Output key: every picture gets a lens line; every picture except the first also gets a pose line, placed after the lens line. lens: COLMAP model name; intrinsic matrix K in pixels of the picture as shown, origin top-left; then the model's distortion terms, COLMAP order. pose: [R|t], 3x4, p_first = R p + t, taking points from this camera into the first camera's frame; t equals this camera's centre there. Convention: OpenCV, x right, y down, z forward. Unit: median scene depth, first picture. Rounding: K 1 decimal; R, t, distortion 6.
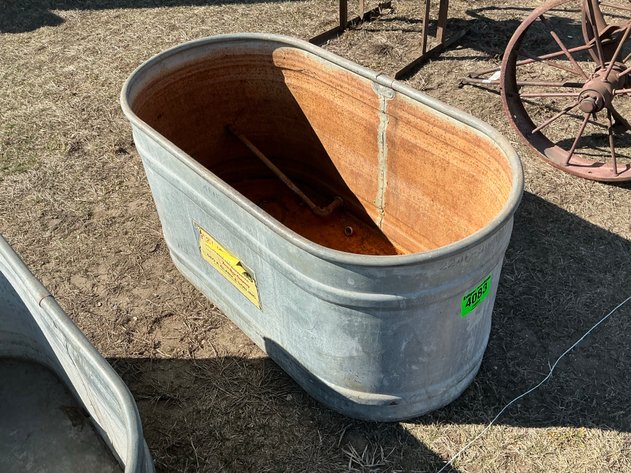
lens RADIAL K [[612.8, 0, 311.0], [0, 612.8, 245.9], [0, 0, 1]] dist [0.031205, 0.000000]
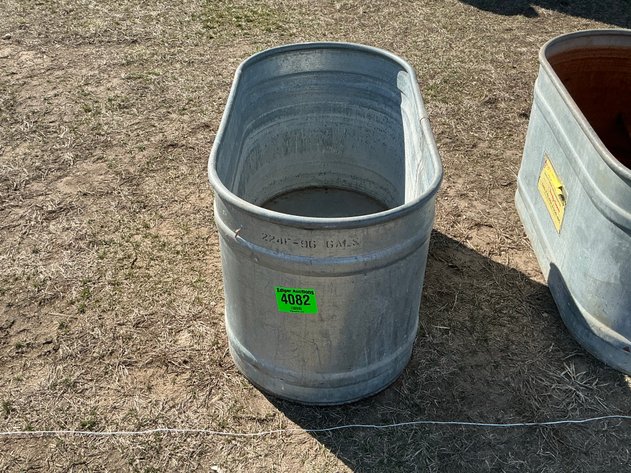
lens RADIAL K [[665.2, 0, 316.7], [0, 665.2, 240.4], [0, 0, 1]] dist [0.045528, 0.000000]
pose [[0.735712, 0.434637, -0.519440, 0.227437], [-0.479533, 0.875879, 0.053696, 0.244850], [0.478305, 0.209584, 0.852818, -0.296658]]
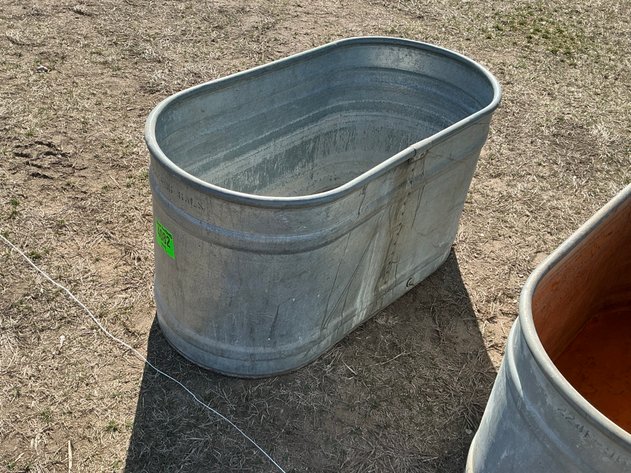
lens RADIAL K [[665.2, 0, 315.7], [0, 665.2, 240.6], [0, 0, 1]] dist [0.045528, 0.000000]
pose [[0.098069, 0.662567, -0.742554, 0.490153], [-0.742400, 0.545607, 0.388787, -0.138221], [0.662740, 0.513145, 0.545397, 0.102745]]
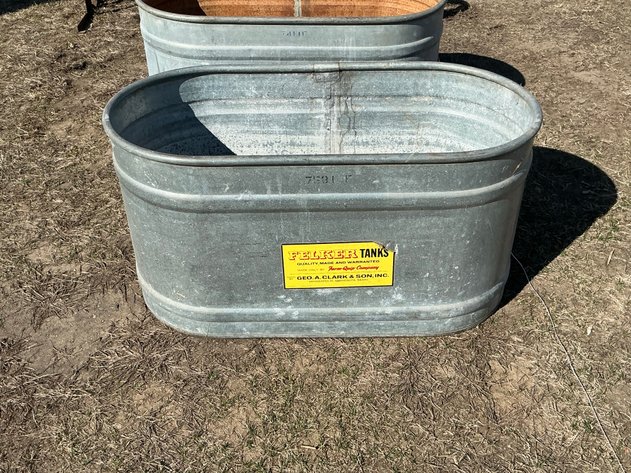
lens RADIAL K [[665.2, 0, 316.5], [0, 665.2, 241.0], [0, 0, 1]] dist [0.045528, 0.000000]
pose [[0.655566, -0.413838, 0.631642, -1.130369], [0.482595, 0.872955, 0.071067, 0.215957], [-0.580806, 0.258238, 0.771996, -0.135471]]
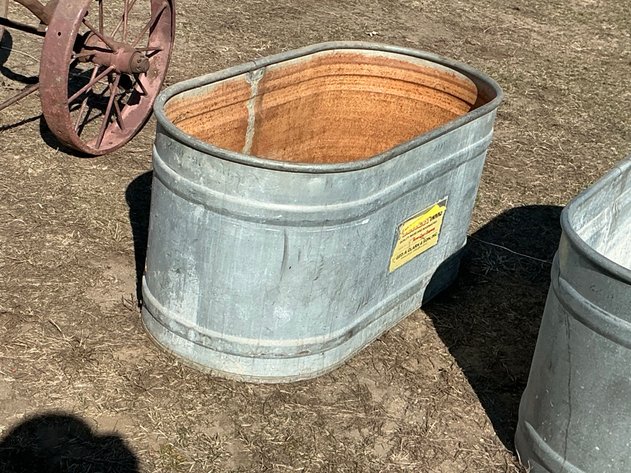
lens RADIAL K [[1092.5, 0, 313.6], [0, 1092.5, 231.7], [0, 0, 1]] dist [0.083620, 0.000000]
pose [[-0.261013, -0.397129, 0.879864, -1.544160], [0.560345, 0.679857, 0.473083, -0.847592], [-0.786057, 0.616509, 0.045077, 0.969996]]
